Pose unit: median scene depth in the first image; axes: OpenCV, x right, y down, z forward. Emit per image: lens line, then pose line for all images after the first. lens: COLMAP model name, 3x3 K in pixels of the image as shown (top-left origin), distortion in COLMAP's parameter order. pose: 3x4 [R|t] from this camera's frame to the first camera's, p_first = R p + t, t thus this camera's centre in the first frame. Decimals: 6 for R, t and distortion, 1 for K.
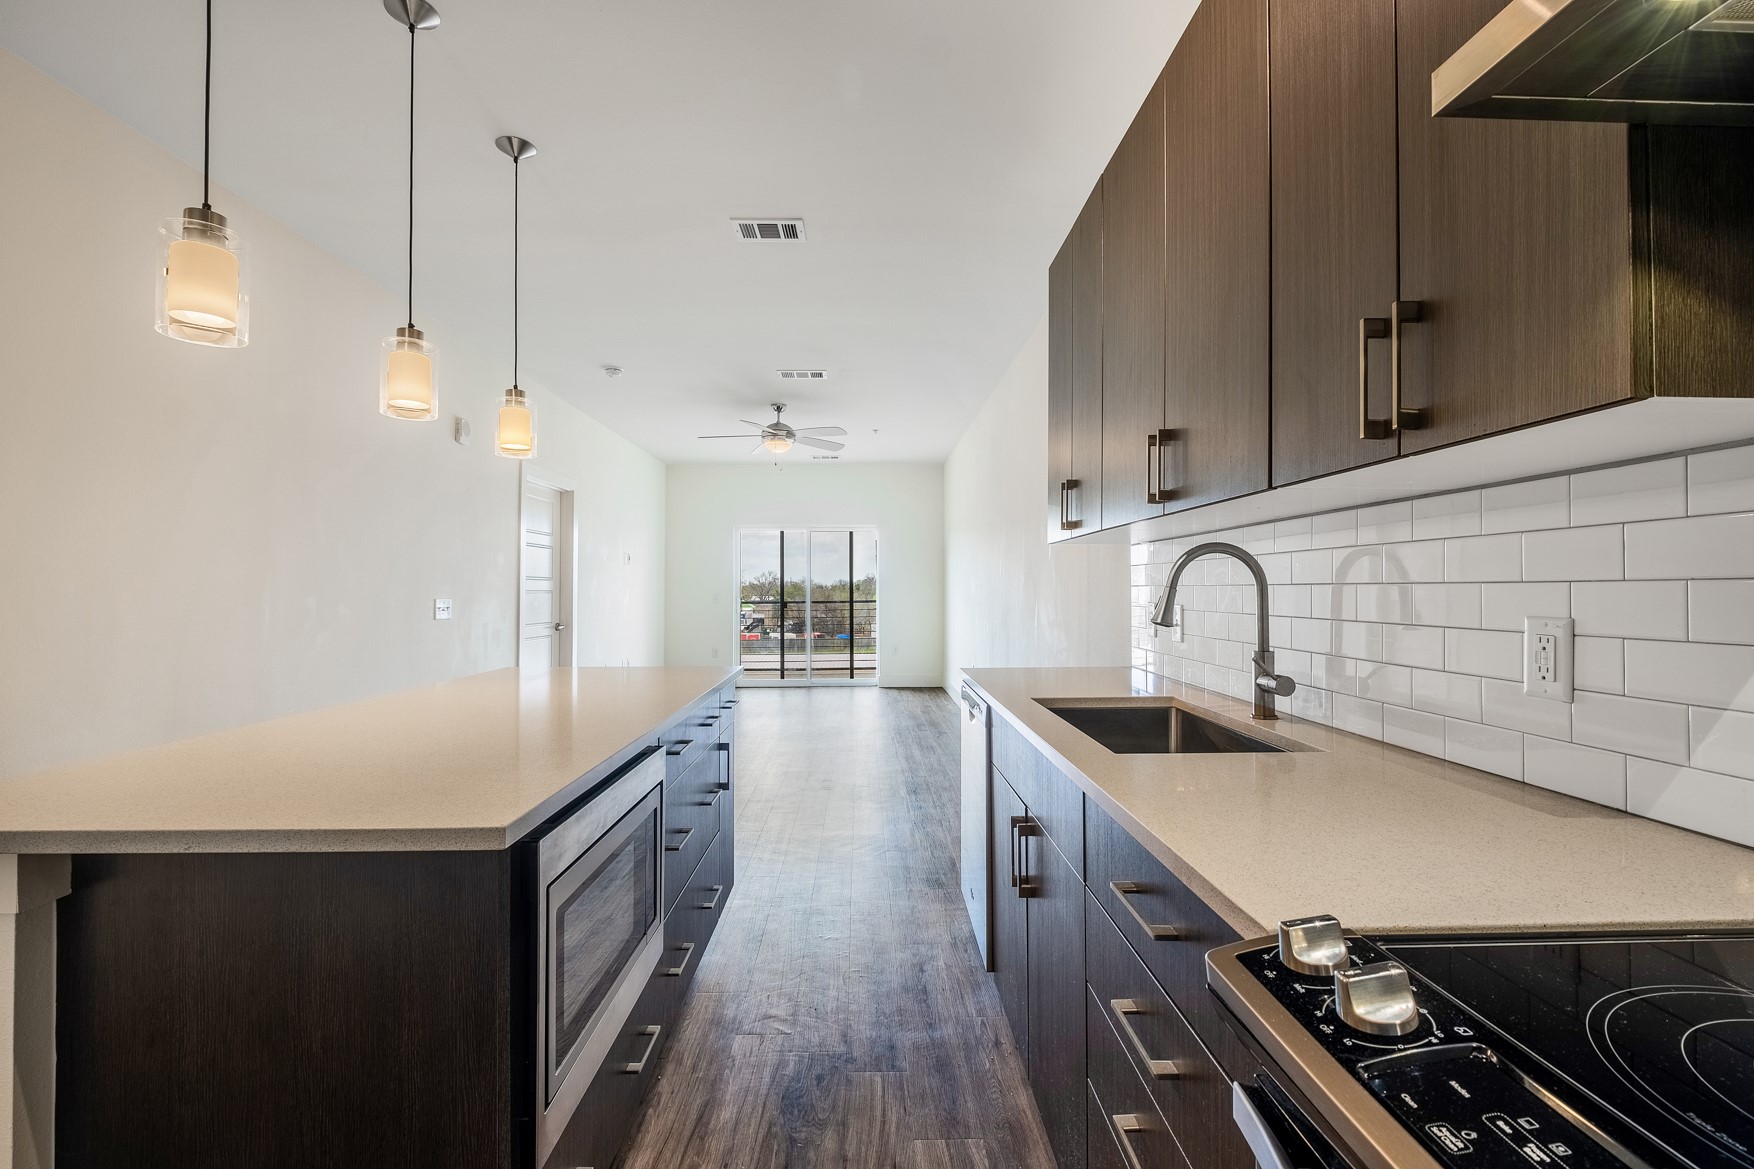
lens RADIAL K [[764.4, 0, 870.0], [0, 764.4, 567.6], [0, 0, 1]] dist [0.006672, -0.007140]
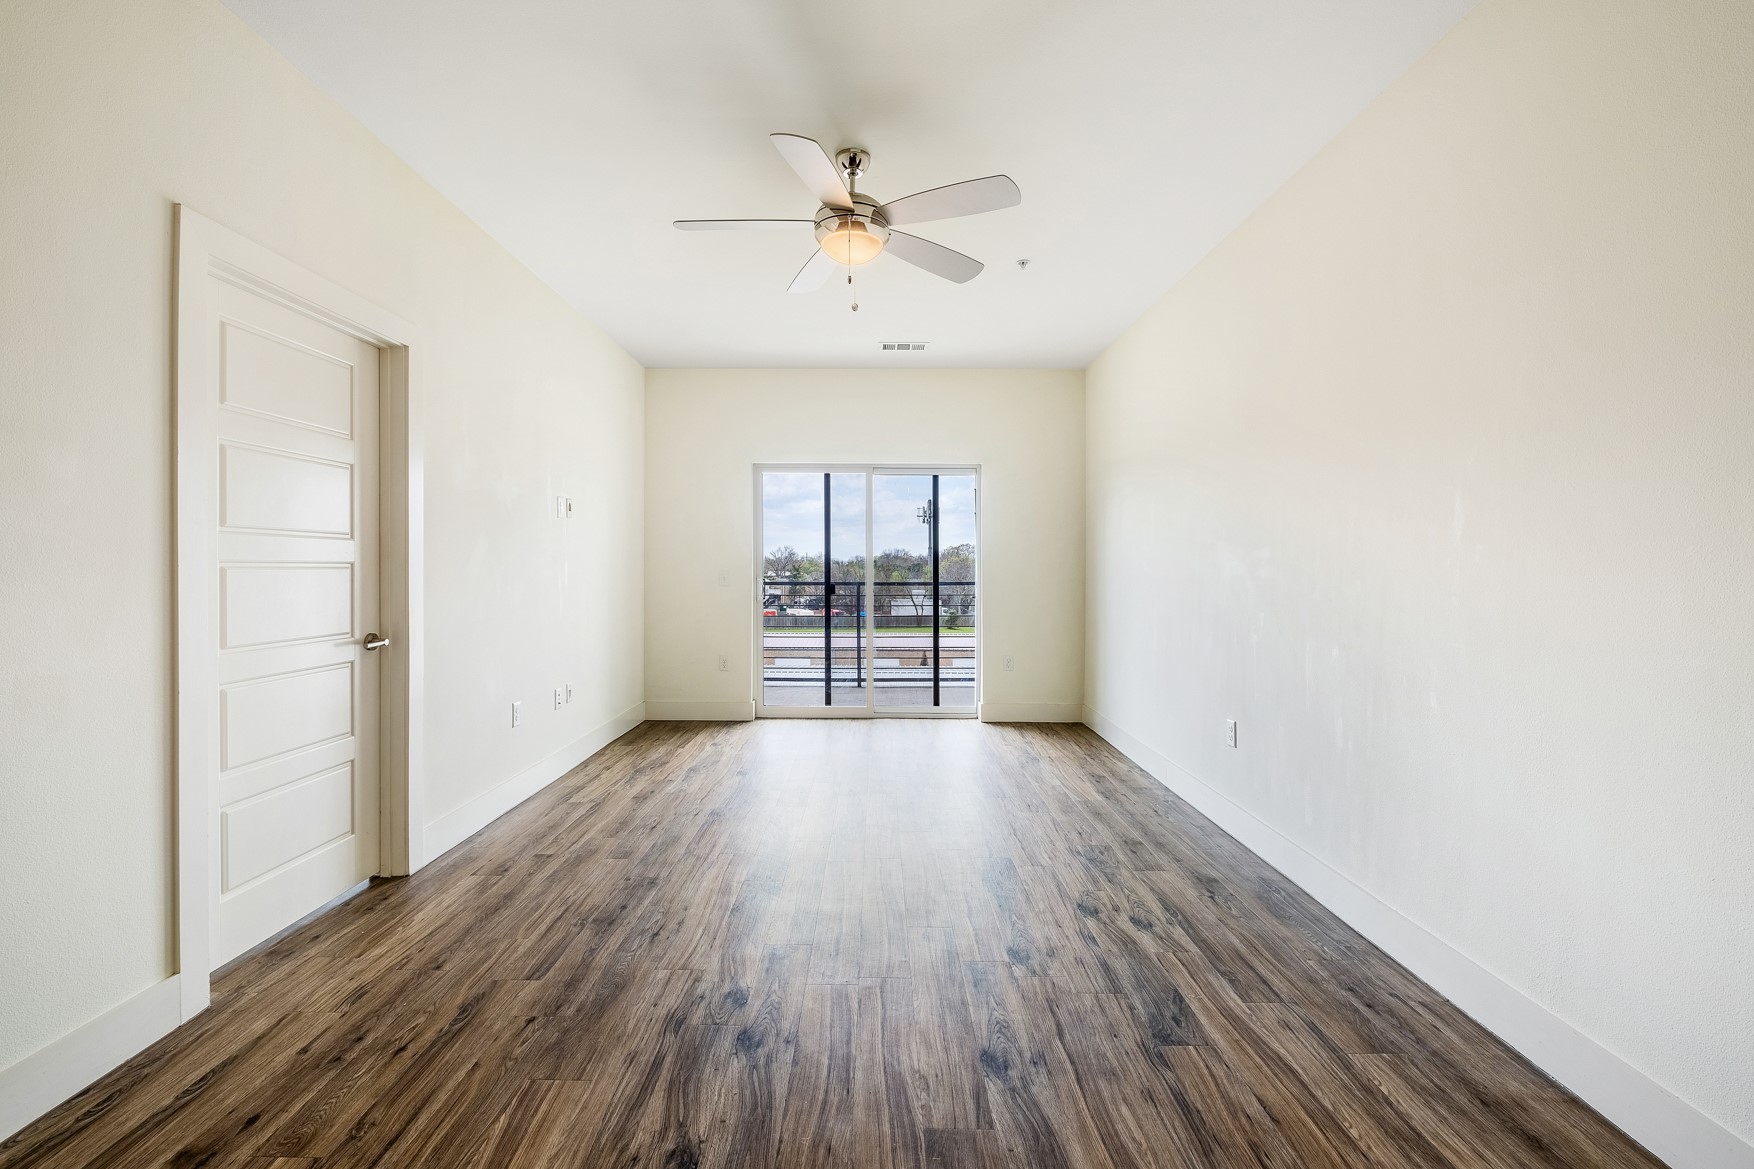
lens RADIAL K [[764.4, 0, 874.6], [0, 764.4, 563.3], [0, 0, 1]] dist [0.006672, -0.007140]
pose [[0.999853, 0.010169, -0.013806, -0.101280], [-0.009813, 0.999623, 0.025648, 0.015821], [0.014061, -0.025509, 0.999576, 0.541668]]
